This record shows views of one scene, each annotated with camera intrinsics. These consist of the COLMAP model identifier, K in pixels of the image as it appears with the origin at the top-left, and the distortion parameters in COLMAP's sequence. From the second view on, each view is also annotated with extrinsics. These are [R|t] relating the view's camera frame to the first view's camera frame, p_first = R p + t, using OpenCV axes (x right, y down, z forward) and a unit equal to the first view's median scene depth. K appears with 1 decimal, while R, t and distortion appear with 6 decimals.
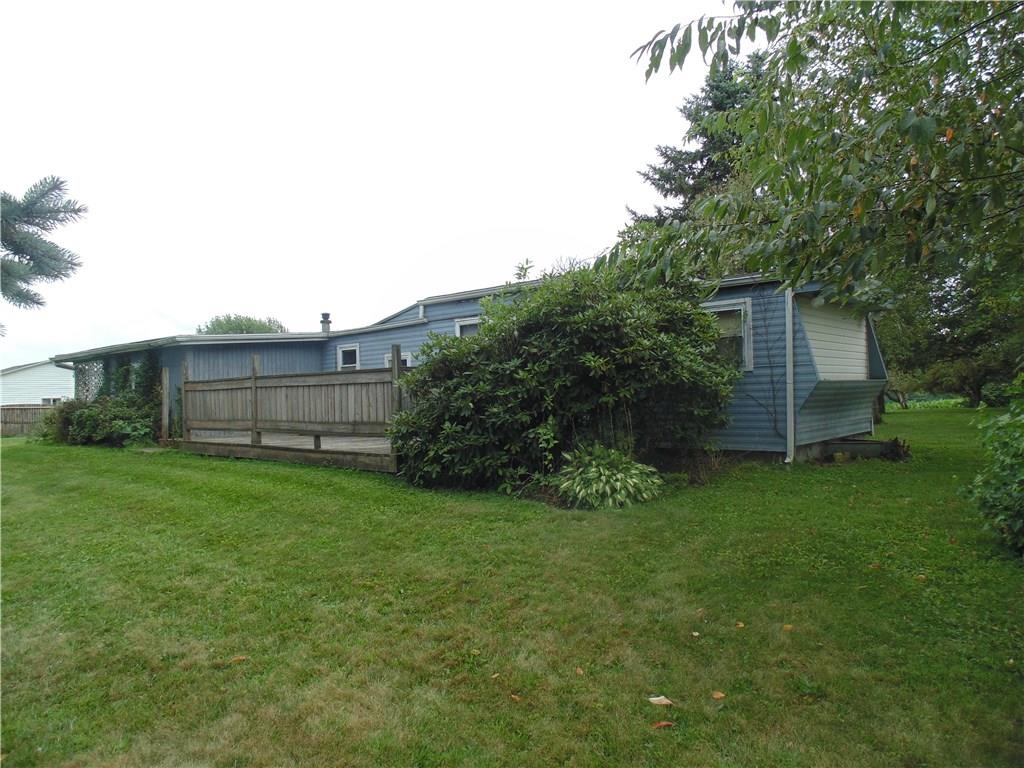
lens RADIAL K [[679.7, 0, 512.0], [0, 679.7, 384.0], [0, 0, 1]] dist [0.001860, 0.000021]
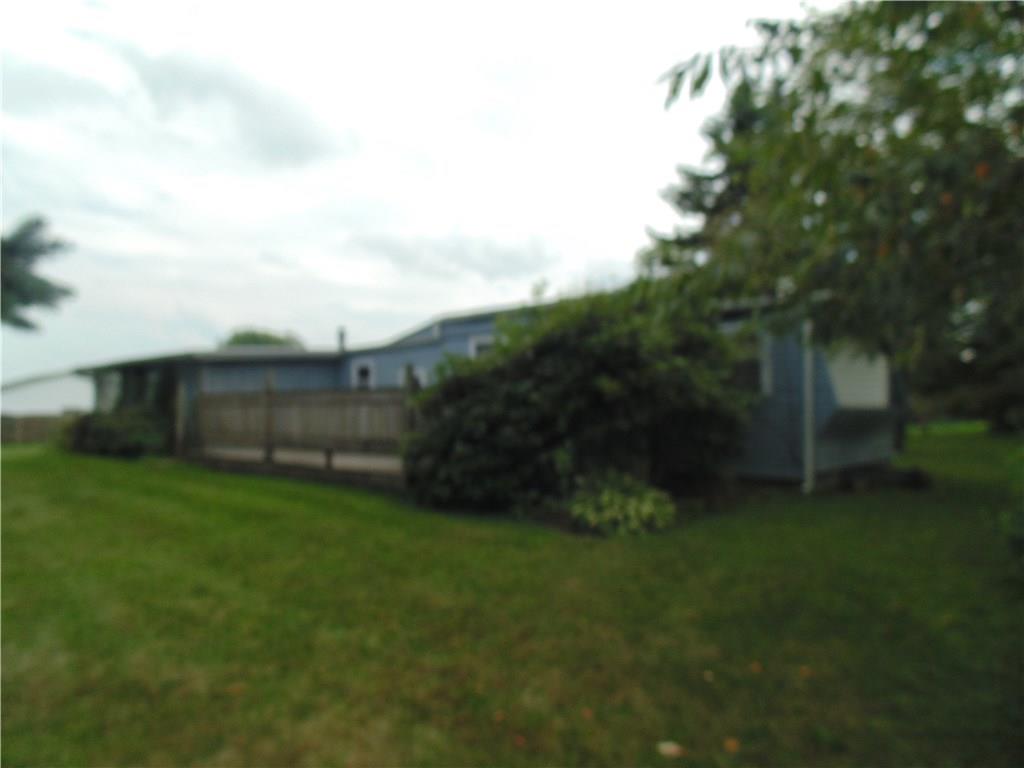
lens RADIAL K [[679.7, 0, 512.0], [0, 679.7, 384.0], [0, 0, 1]] dist [0.001860, 0.000021]
pose [[0.999532, 0.019452, -0.023591, 0.003640], [-0.019980, 0.999551, -0.022336, -0.010411], [0.023146, 0.022797, 0.999472, 0.011754]]
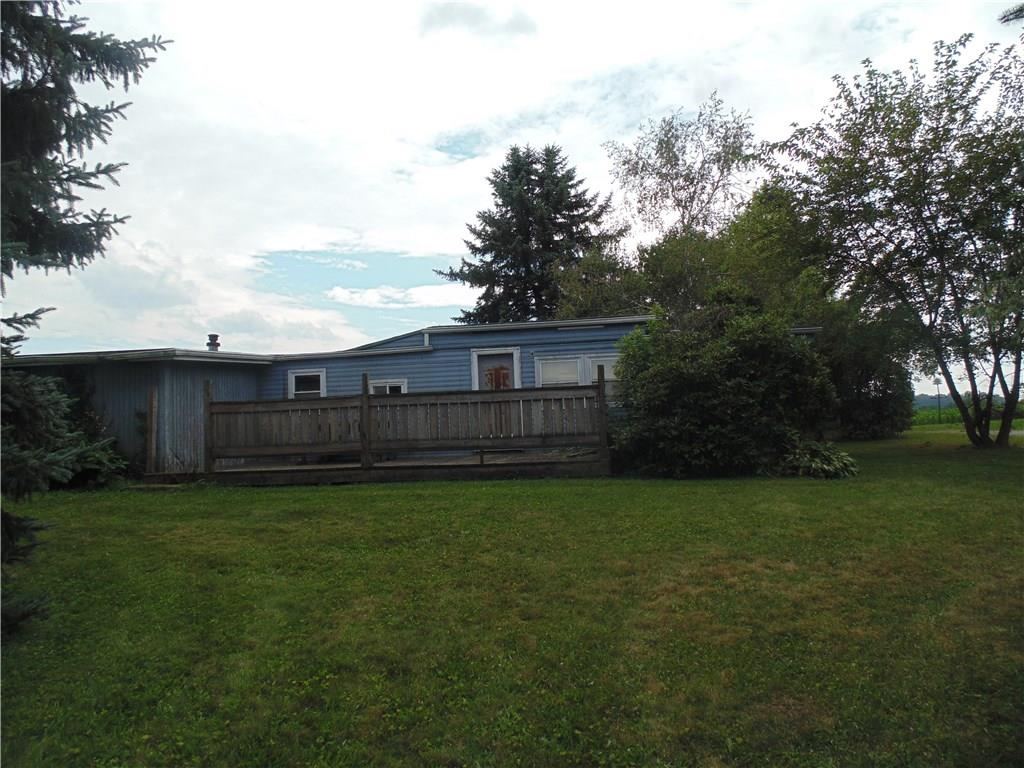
lens RADIAL K [[679.7, 0, 512.0], [0, 679.7, 384.0], [0, 0, 1]] dist [0.001860, 0.000021]
pose [[0.840450, 0.032912, 0.540889, -0.977898], [0.006593, 0.997459, -0.070937, 0.057934], [-0.541850, 0.063185, 0.838097, 0.120874]]
